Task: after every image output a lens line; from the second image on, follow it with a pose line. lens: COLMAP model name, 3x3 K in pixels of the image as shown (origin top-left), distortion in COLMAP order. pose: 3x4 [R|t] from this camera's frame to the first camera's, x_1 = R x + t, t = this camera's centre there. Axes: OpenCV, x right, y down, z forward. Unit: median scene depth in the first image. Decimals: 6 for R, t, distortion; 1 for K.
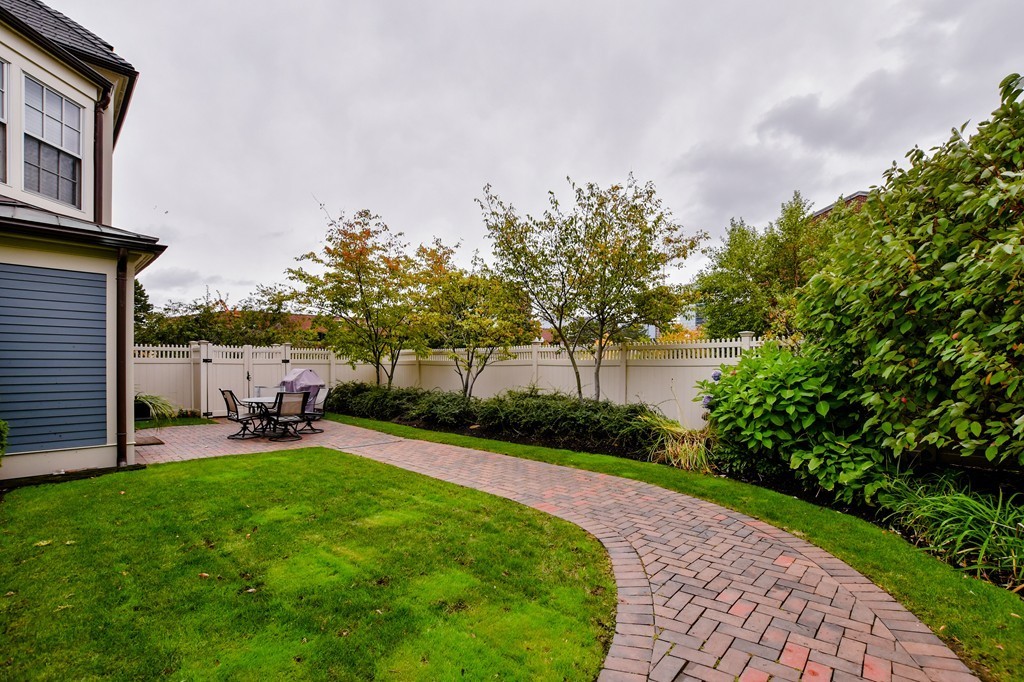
lens RADIAL K [[476.9, 0, 526.4], [0, 476.9, 358.0], [0, 0, 1]] dist [-0.017933, 0.000474]
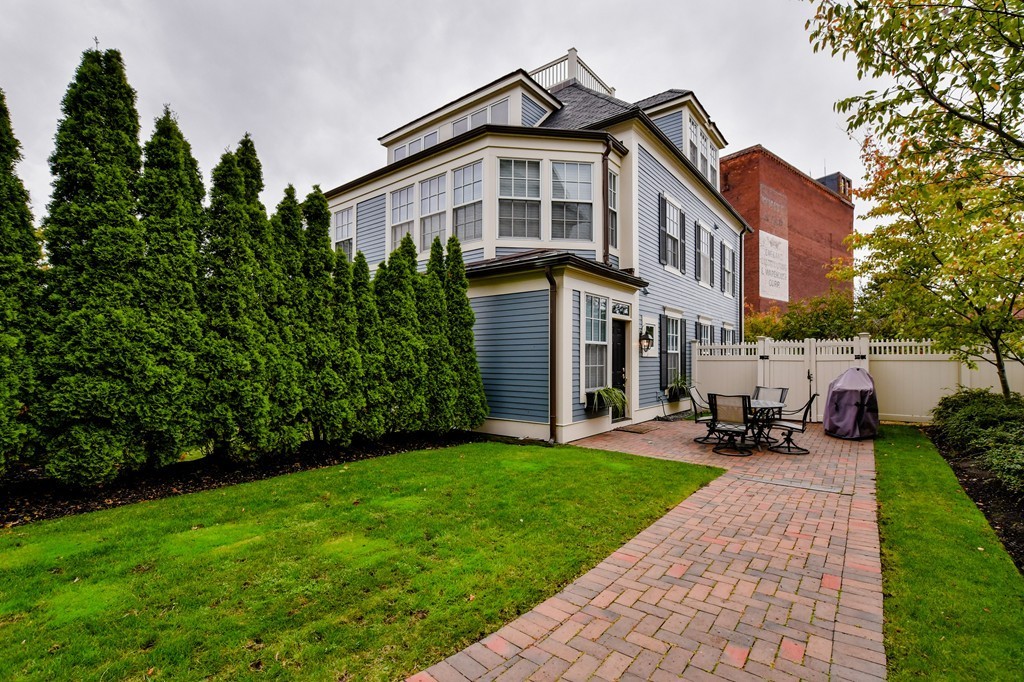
lens RADIAL K [[457.9, 0, 524.7], [0, 457.9, 354.5], [0, 0, 1]] dist [-0.010283, 0.000550]
pose [[0.091894, -0.016283, -0.995636, 0.344143], [0.009019, 0.999839, -0.015519, 0.017513], [0.995728, -0.007554, 0.092026, 0.818559]]
